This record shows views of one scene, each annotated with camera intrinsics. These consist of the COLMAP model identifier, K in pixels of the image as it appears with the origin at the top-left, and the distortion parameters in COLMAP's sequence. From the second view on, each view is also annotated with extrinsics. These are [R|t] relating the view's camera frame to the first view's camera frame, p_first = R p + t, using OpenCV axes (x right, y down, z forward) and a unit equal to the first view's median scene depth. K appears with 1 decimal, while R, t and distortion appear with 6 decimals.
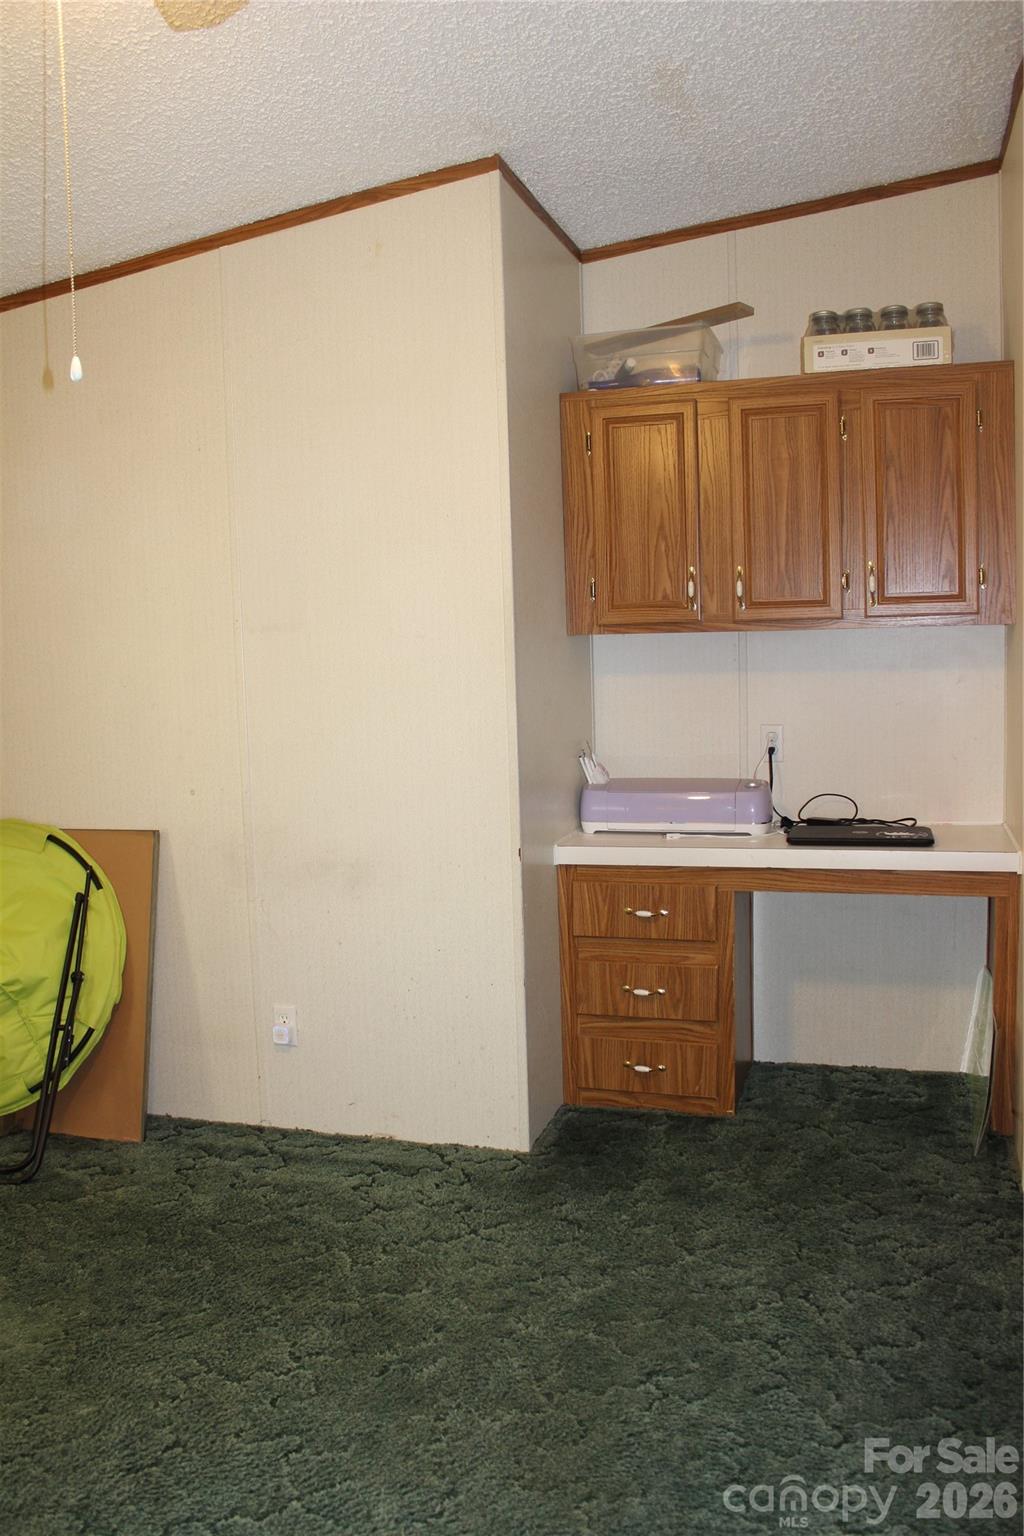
lens RADIAL K [[1263.1, 0, 512.0], [0, 1263.1, 768.0], [0, 0, 1]] dist [-0.167099, 0.136974]
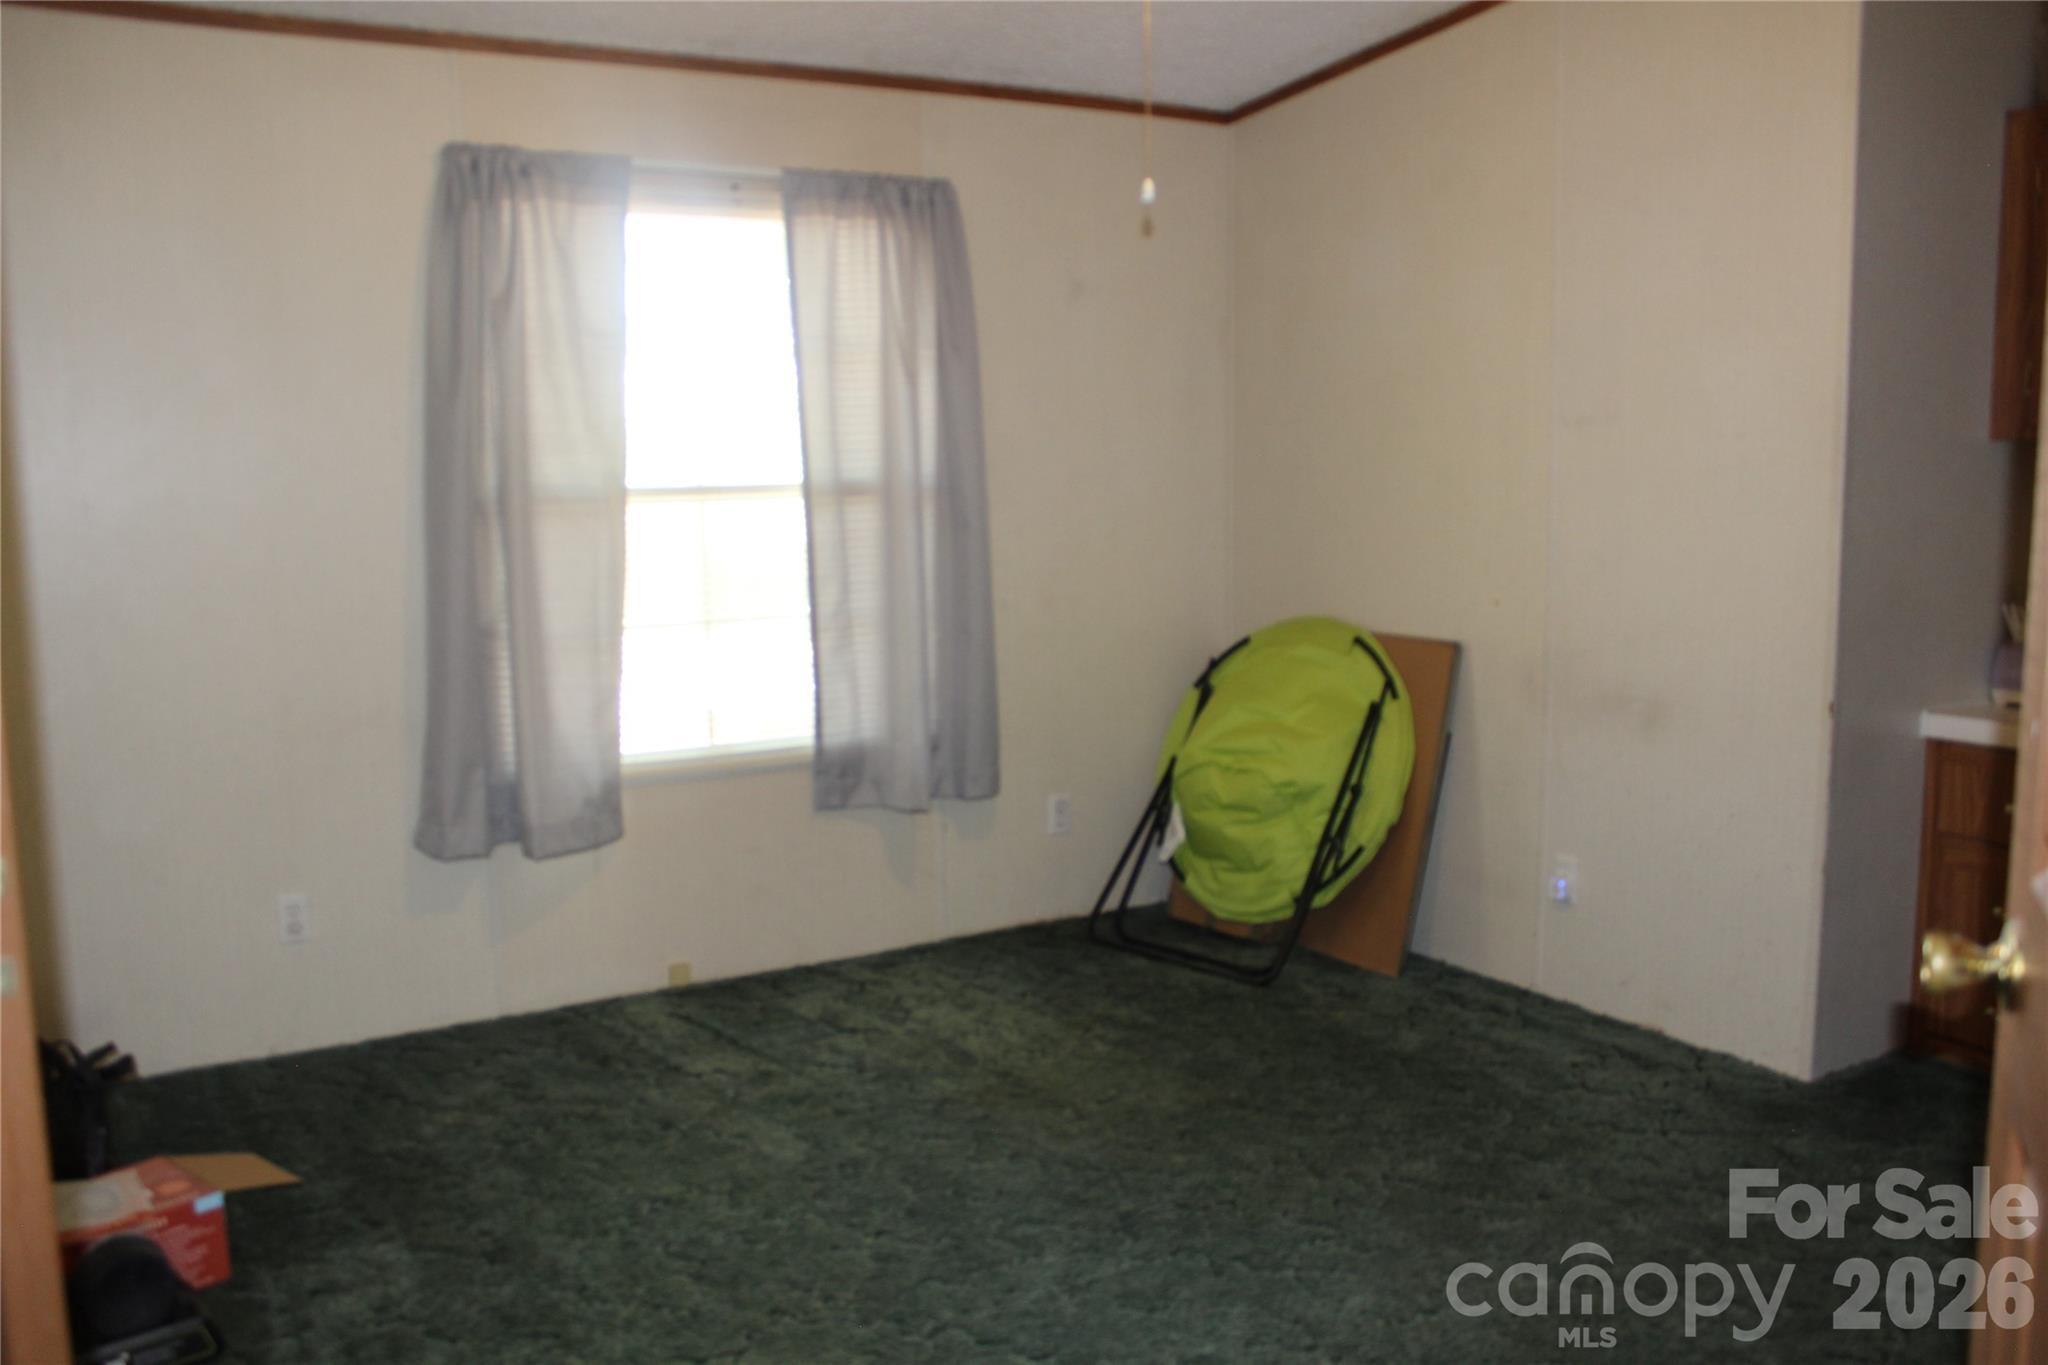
lens RADIAL K [[1684.1, 0, 1024.0], [0, 1684.1, 682.5], [0, 0, 1]] dist [-0.167099, 0.136974]
pose [[0.740551, 0.109230, -0.663063, 0.293294], [-0.076214, 0.993987, 0.078625, 0.008593], [0.667664, -0.007692, 0.744423, -0.108800]]
